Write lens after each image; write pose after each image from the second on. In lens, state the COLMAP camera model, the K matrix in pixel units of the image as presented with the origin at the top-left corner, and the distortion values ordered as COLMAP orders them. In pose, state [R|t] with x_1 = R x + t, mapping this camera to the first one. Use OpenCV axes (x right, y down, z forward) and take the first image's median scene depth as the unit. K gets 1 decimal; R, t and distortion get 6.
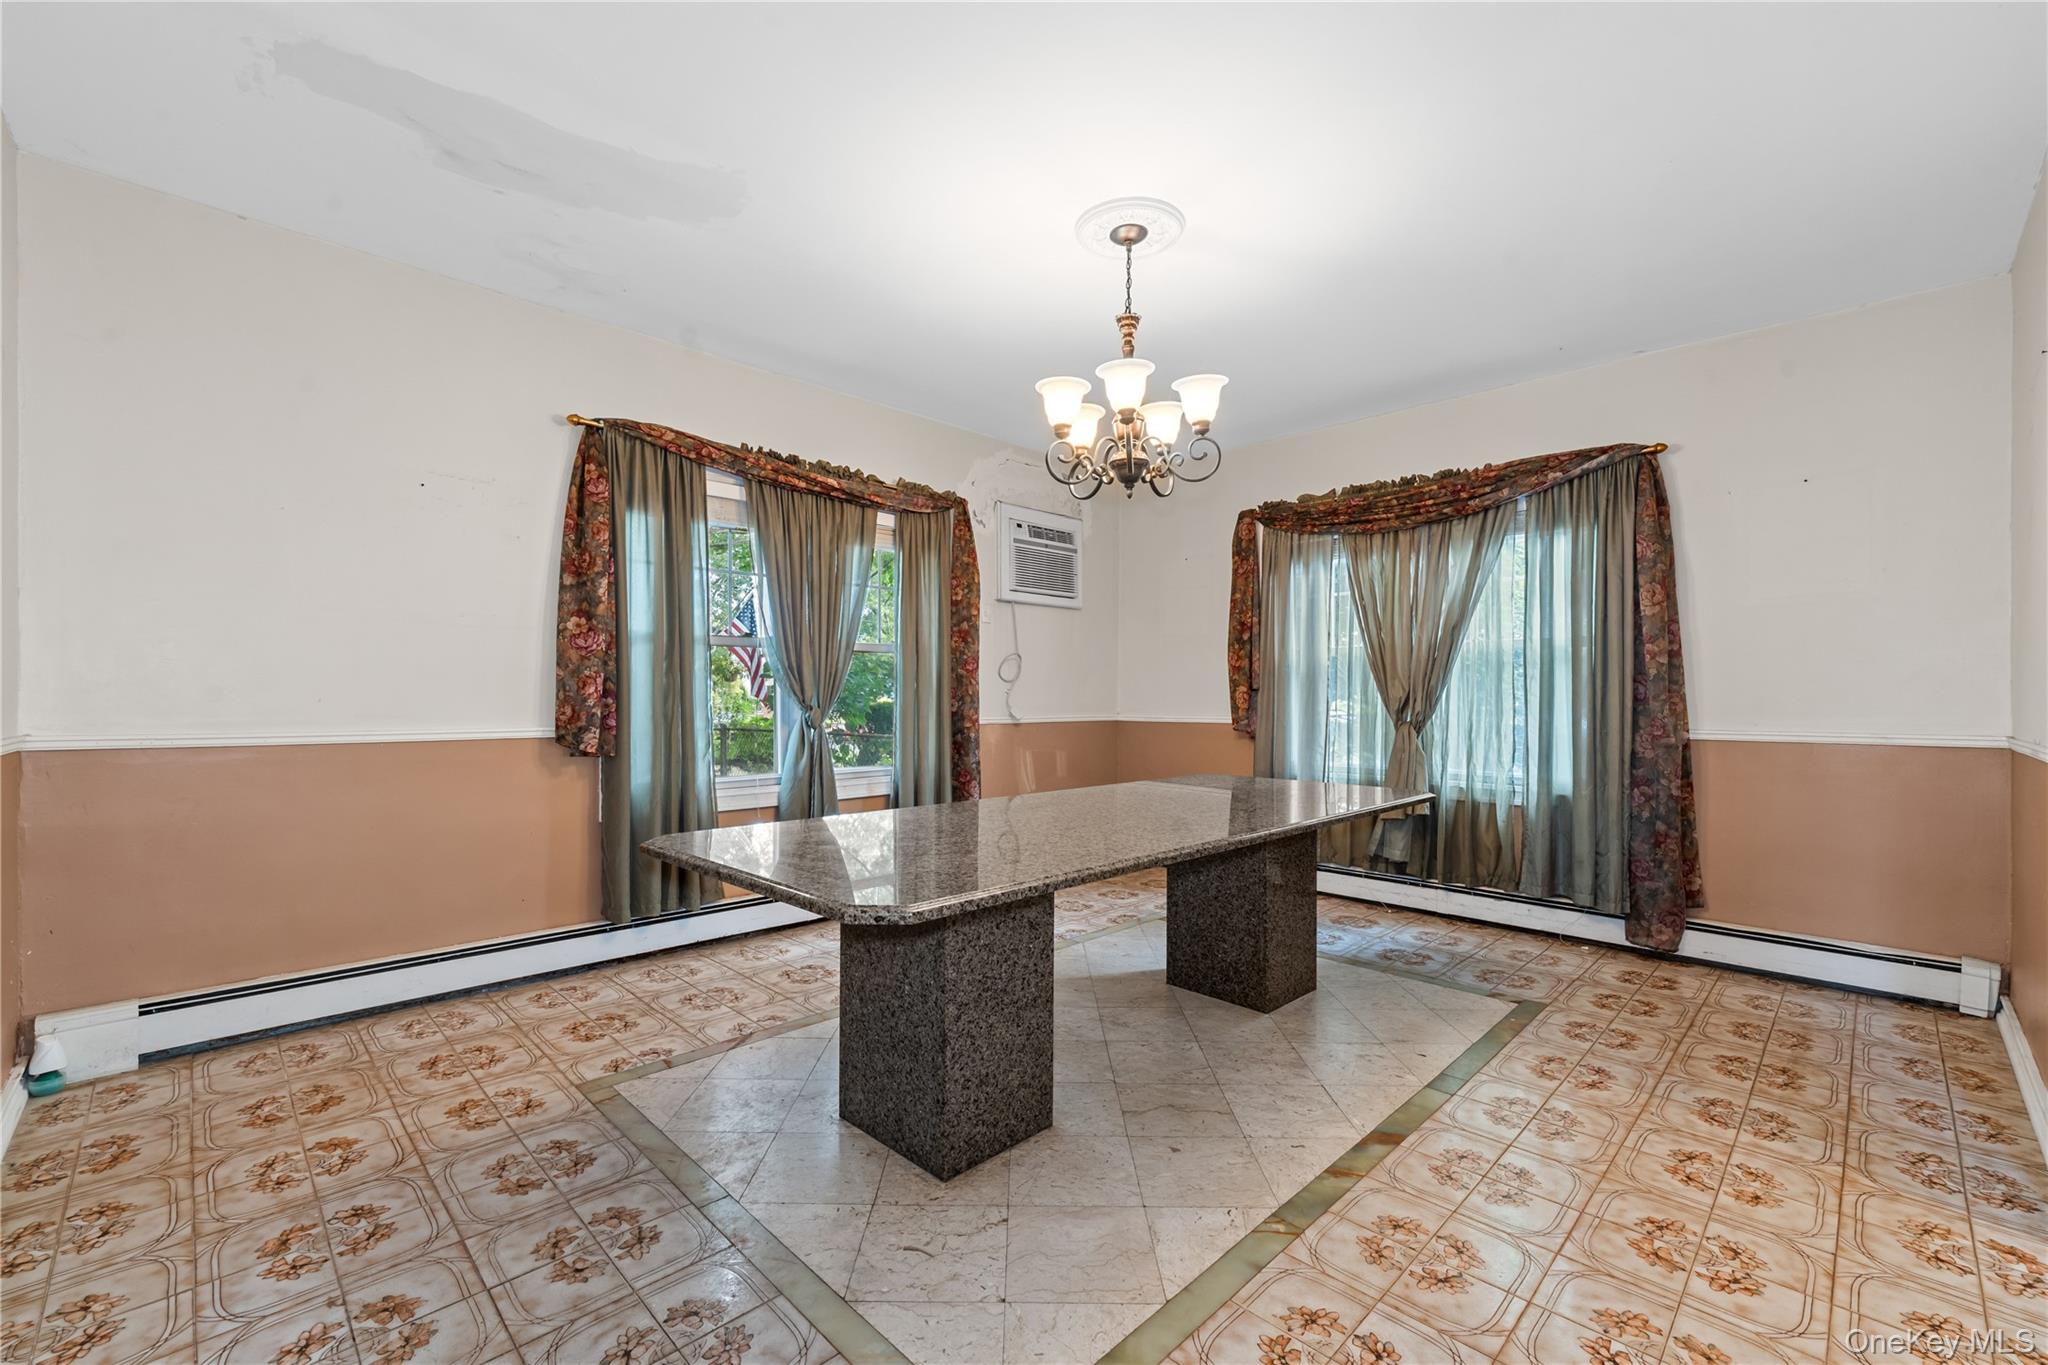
lens RADIAL K [[845.8, 0, 1016.5], [0, 845.8, 701.5], [0, 0, 1]] dist [-0.001085, -0.000178]
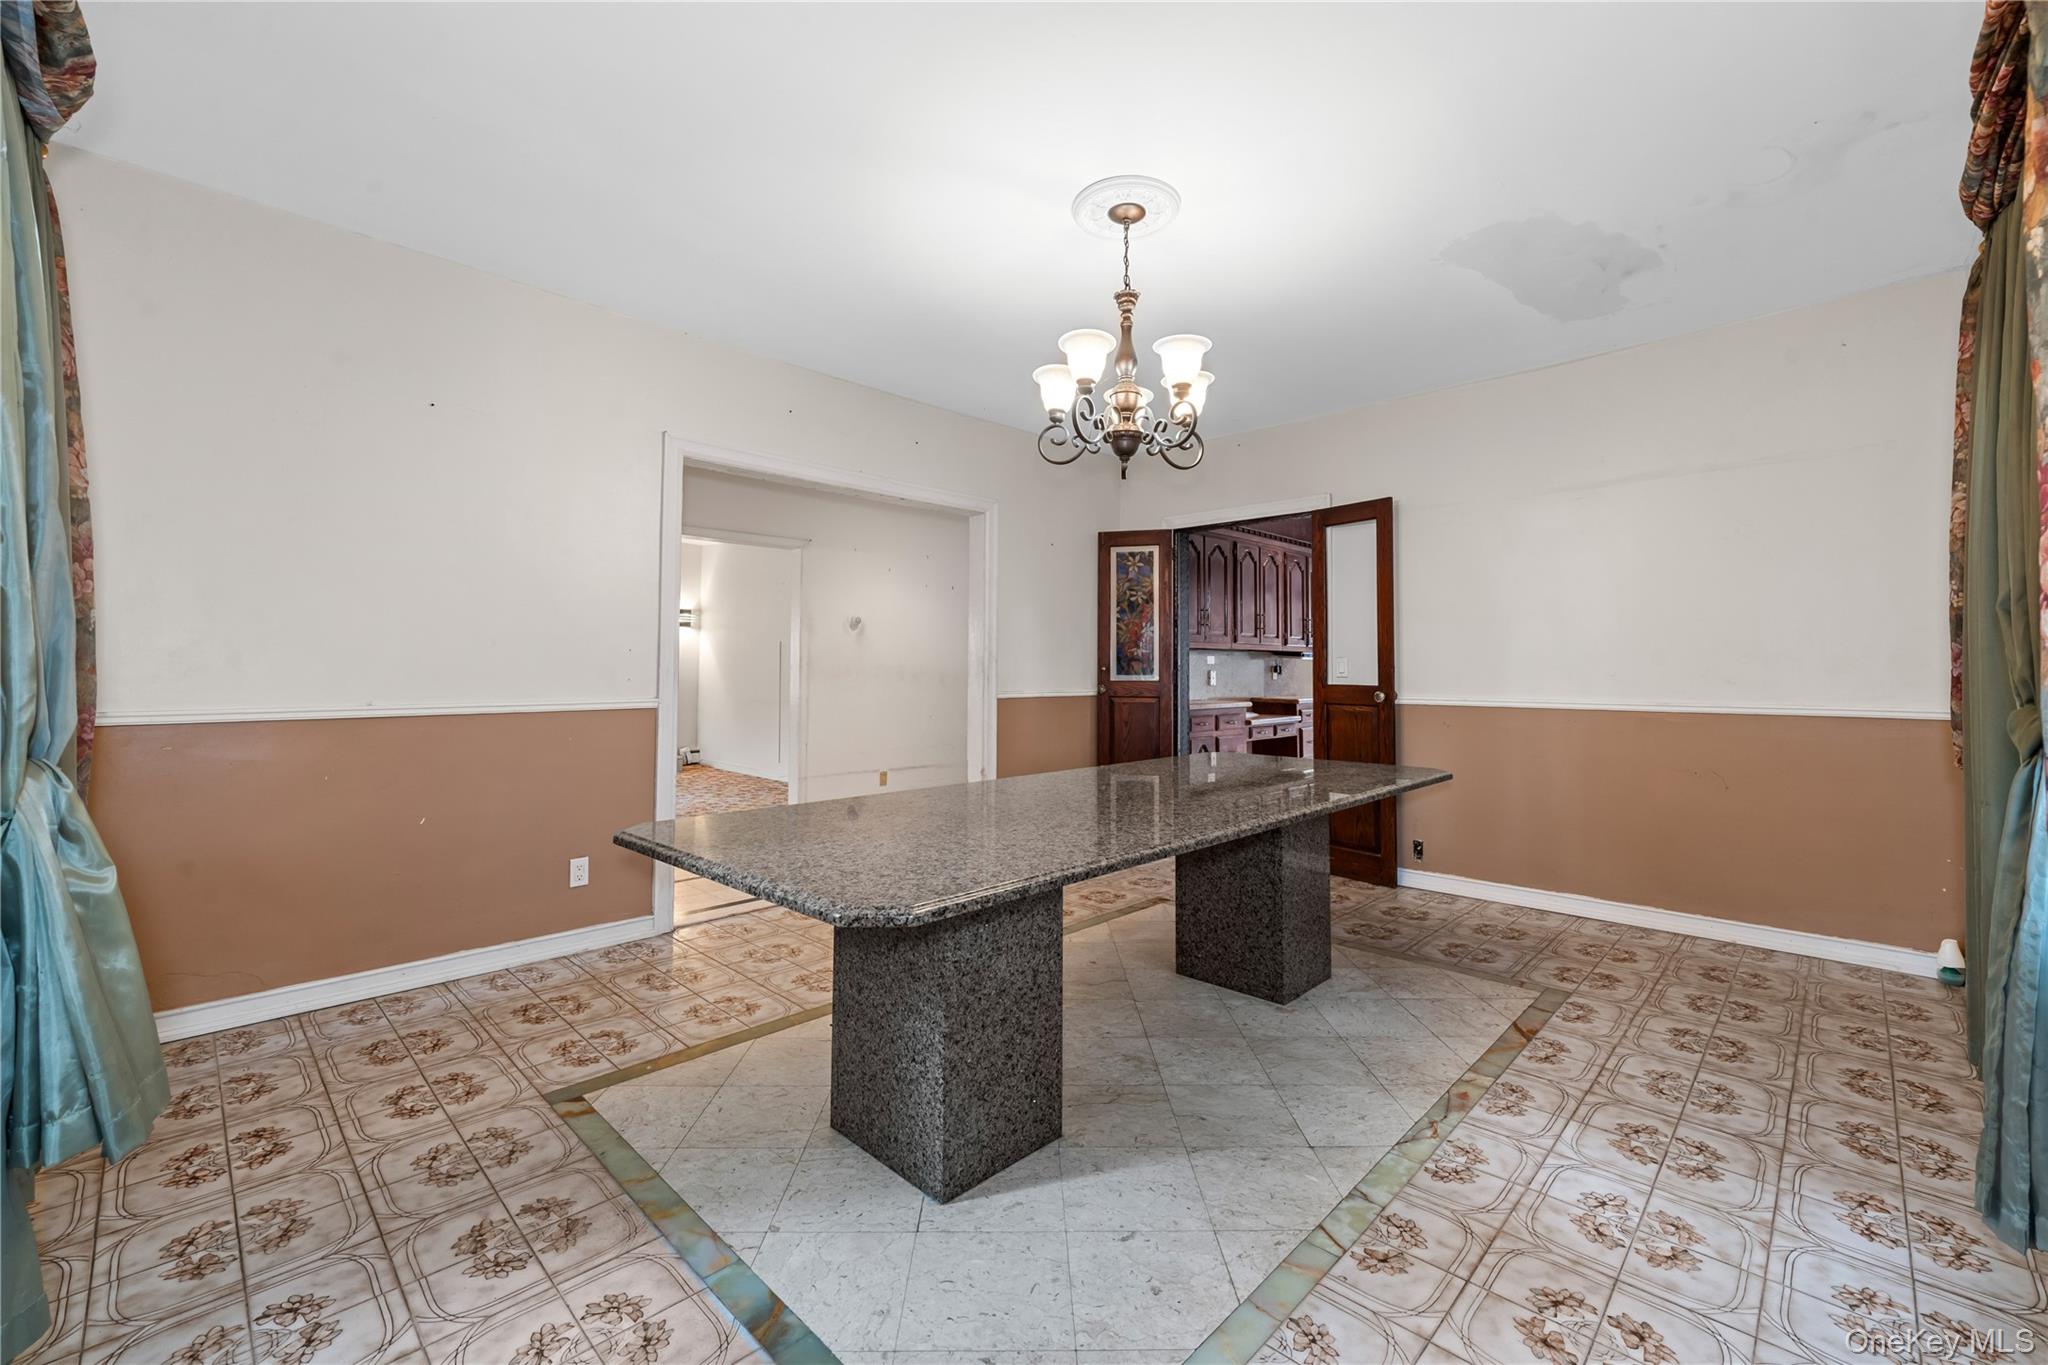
lens RADIAL K [[832.4, 0, 1026.7], [0, 832.4, 677.8], [0, 0, 1]] dist [-0.000067, -0.000106]
pose [[-0.999811, -0.008890, -0.017282, 0.260554], [-0.009149, 0.999846, 0.014994, -0.013117], [0.017146, 0.015149, -0.999738, 1.927144]]
